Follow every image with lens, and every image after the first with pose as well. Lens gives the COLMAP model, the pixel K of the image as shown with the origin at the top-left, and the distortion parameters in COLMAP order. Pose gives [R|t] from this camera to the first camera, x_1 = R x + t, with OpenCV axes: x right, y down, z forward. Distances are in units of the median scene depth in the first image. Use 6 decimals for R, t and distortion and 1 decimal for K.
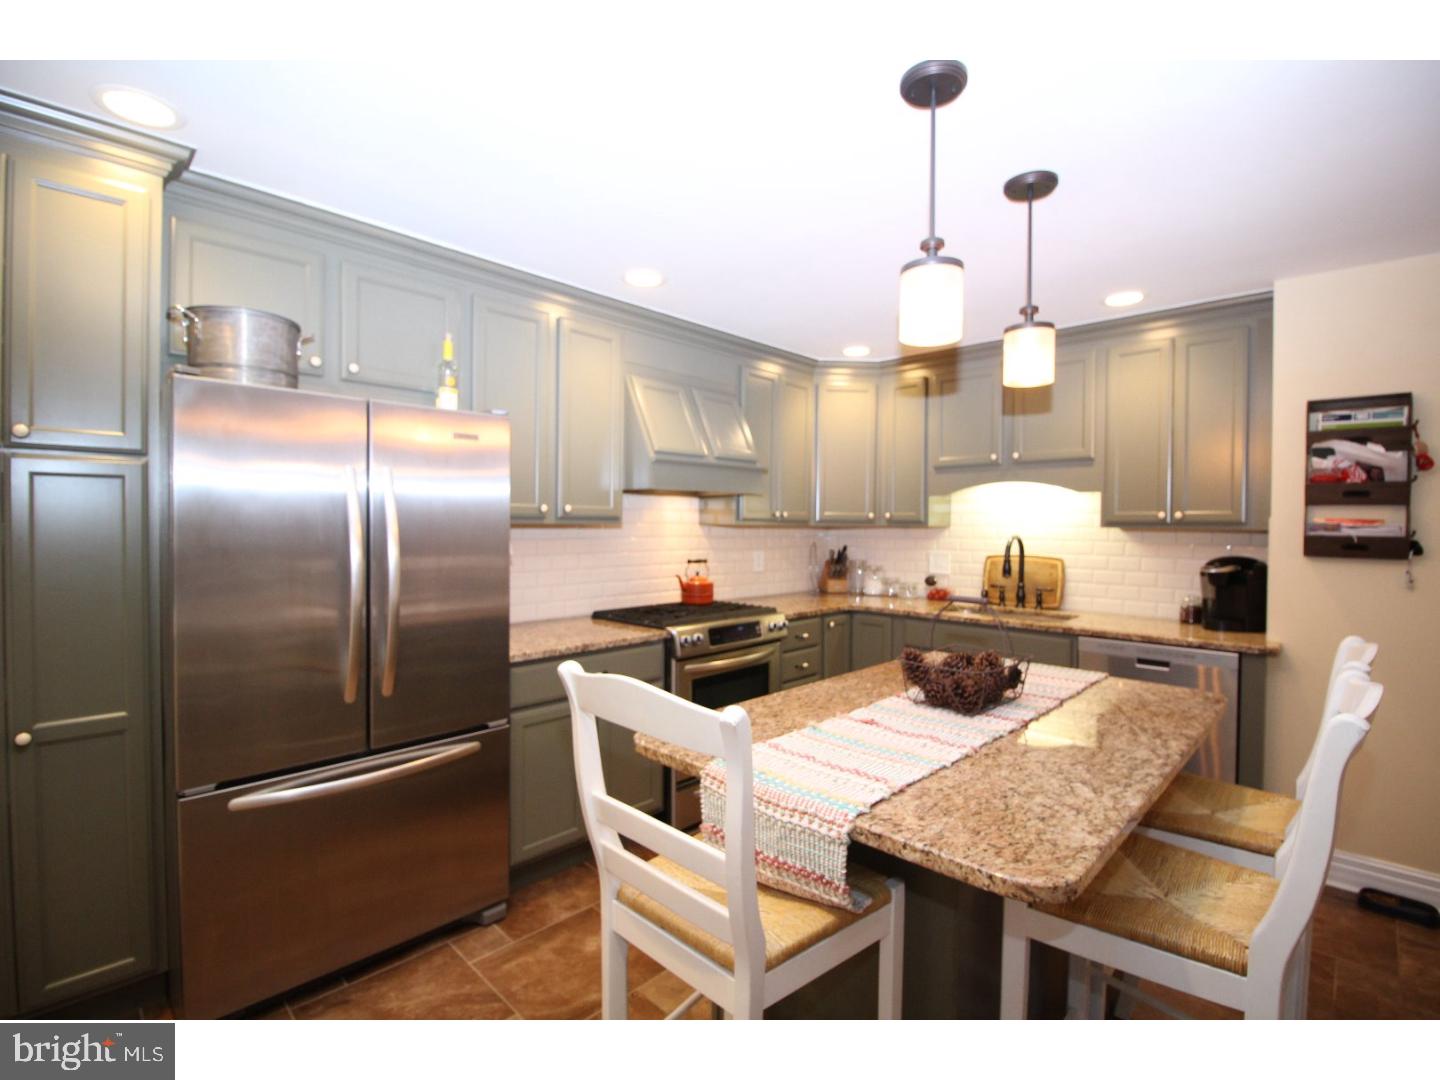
lens RADIAL K [[668.7, 0, 730.0], [0, 668.7, 534.9], [0, 0, 1]] dist [0.003596, -0.015257]
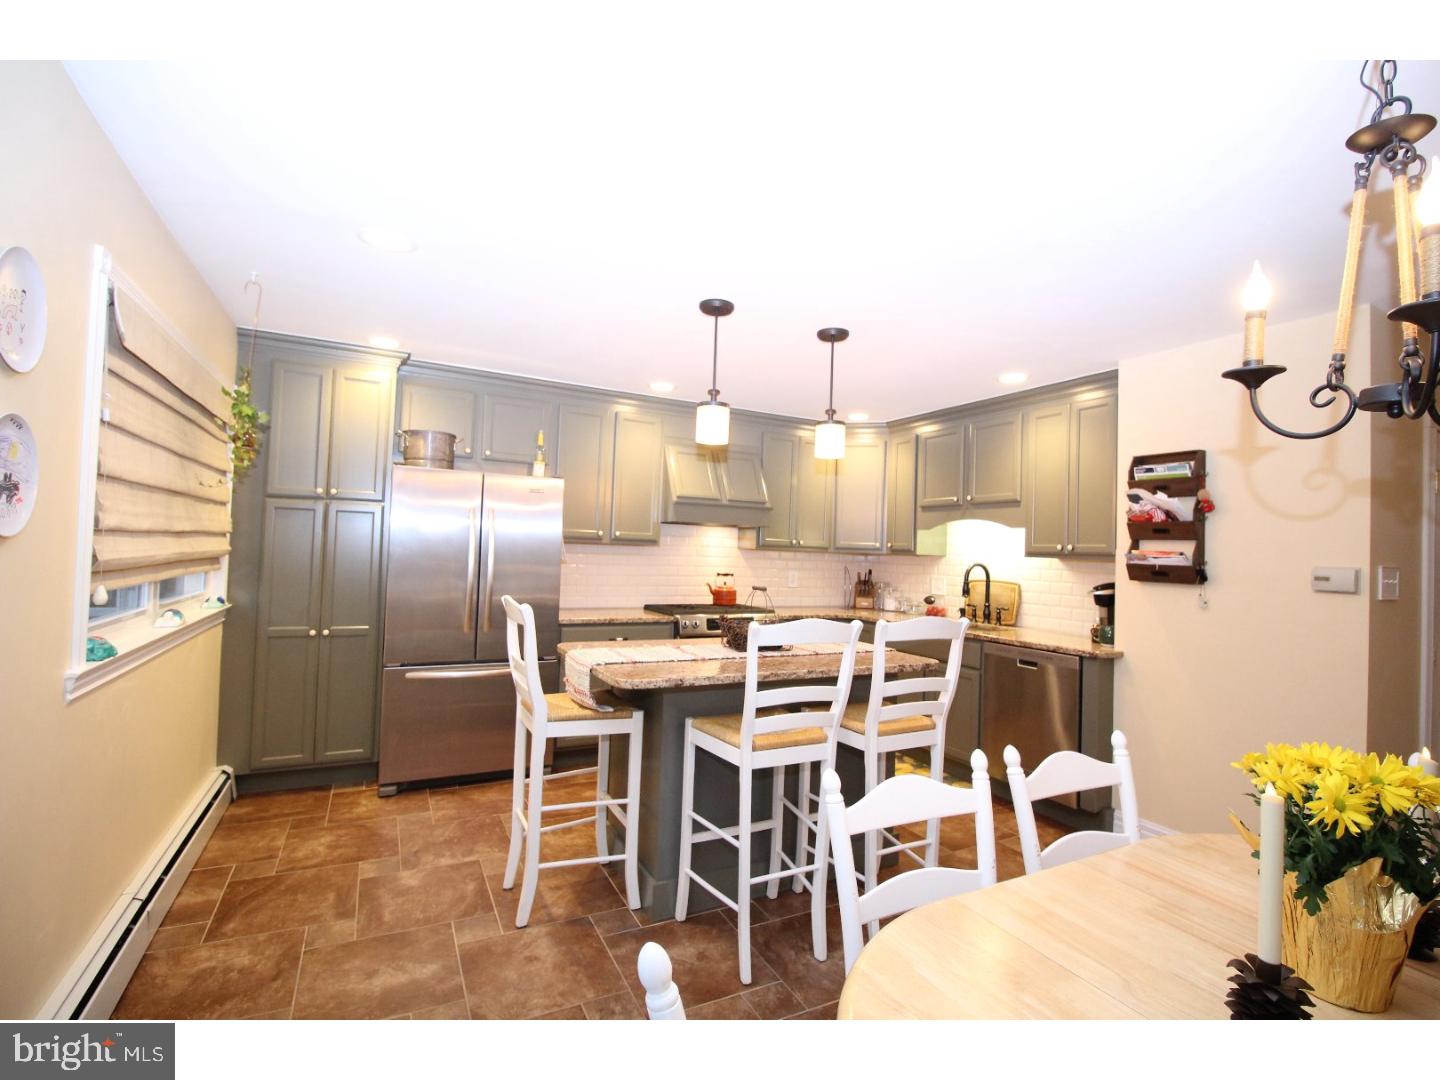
lens RADIAL K [[668.7, 0, 730.0], [0, 668.7, 534.9], [0, 0, 1]] dist [0.003596, -0.015257]
pose [[0.947946, 0.016503, -0.318003, 0.491556], [-0.032260, 0.998495, -0.044349, 0.023357], [0.316792, 0.052299, 0.947052, -0.381655]]
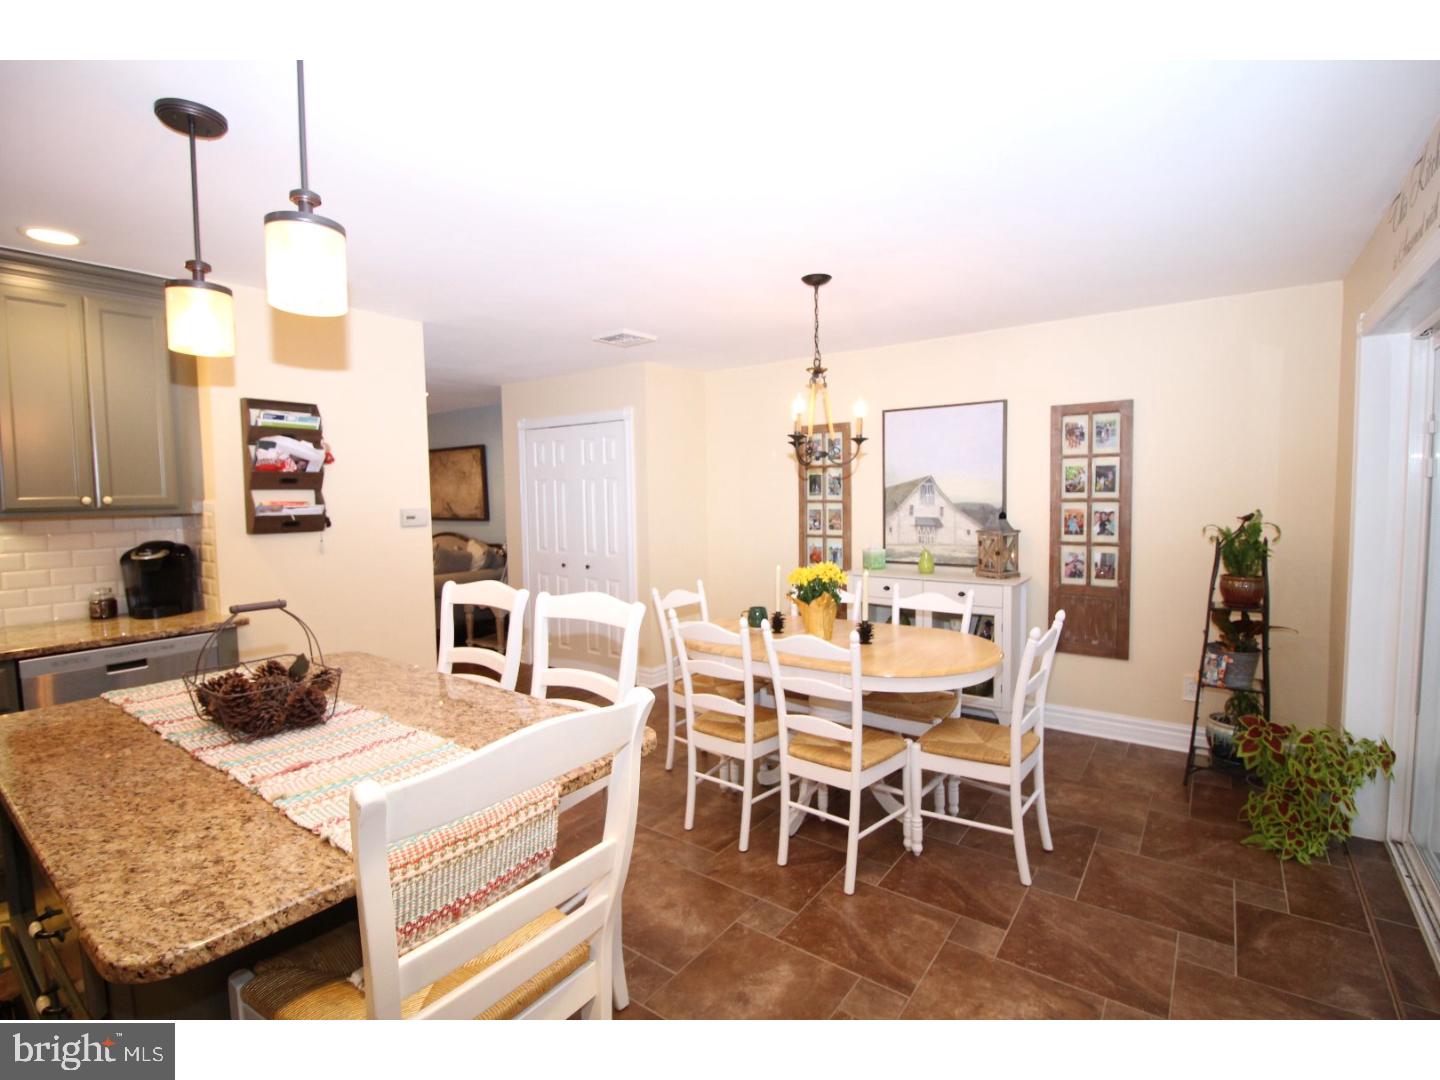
lens RADIAL K [[668.7, 0, 730.0], [0, 668.7, 534.9], [0, 0, 1]] dist [0.003596, -0.015257]
pose [[-0.128798, -0.069837, 0.989209, -0.337143], [0.031167, 0.996739, 0.074427, -0.024175], [-0.991181, 0.040417, -0.126202, 0.296929]]
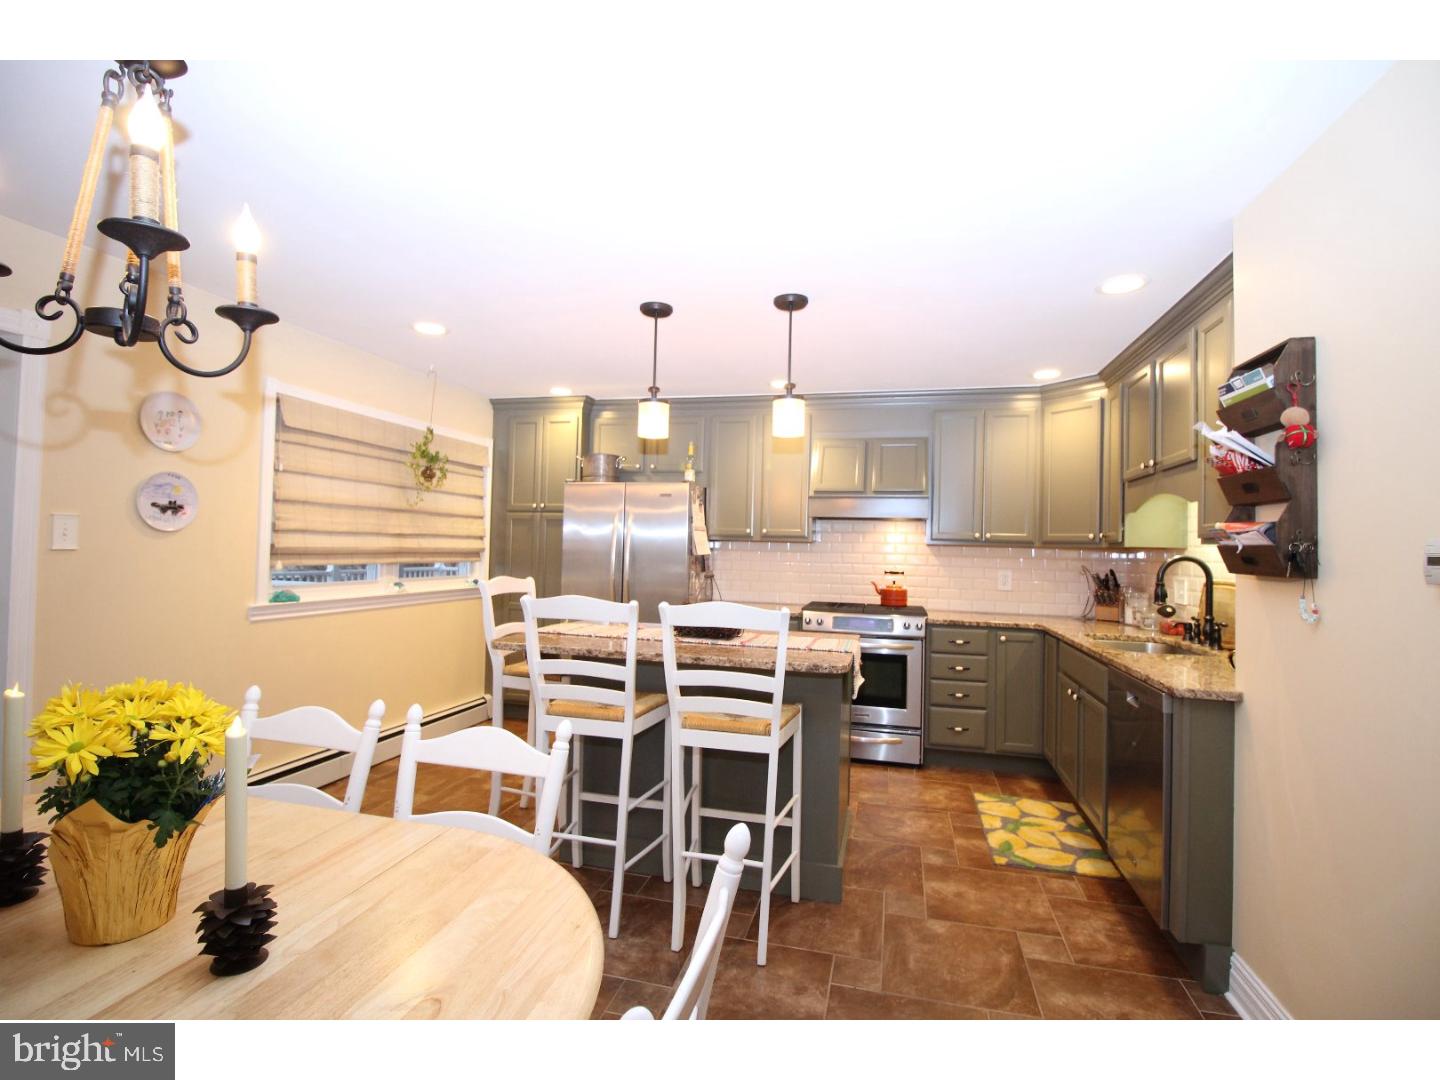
lens RADIAL K [[668.7, 0, 730.0], [0, 668.7, 534.9], [0, 0, 1]] dist [0.003596, -0.015257]
pose [[0.498337, -0.013806, -0.866873, 1.107831], [-0.036256, 0.998667, -0.036747, 0.032278], [0.866225, 0.049741, 0.497172, 0.118155]]
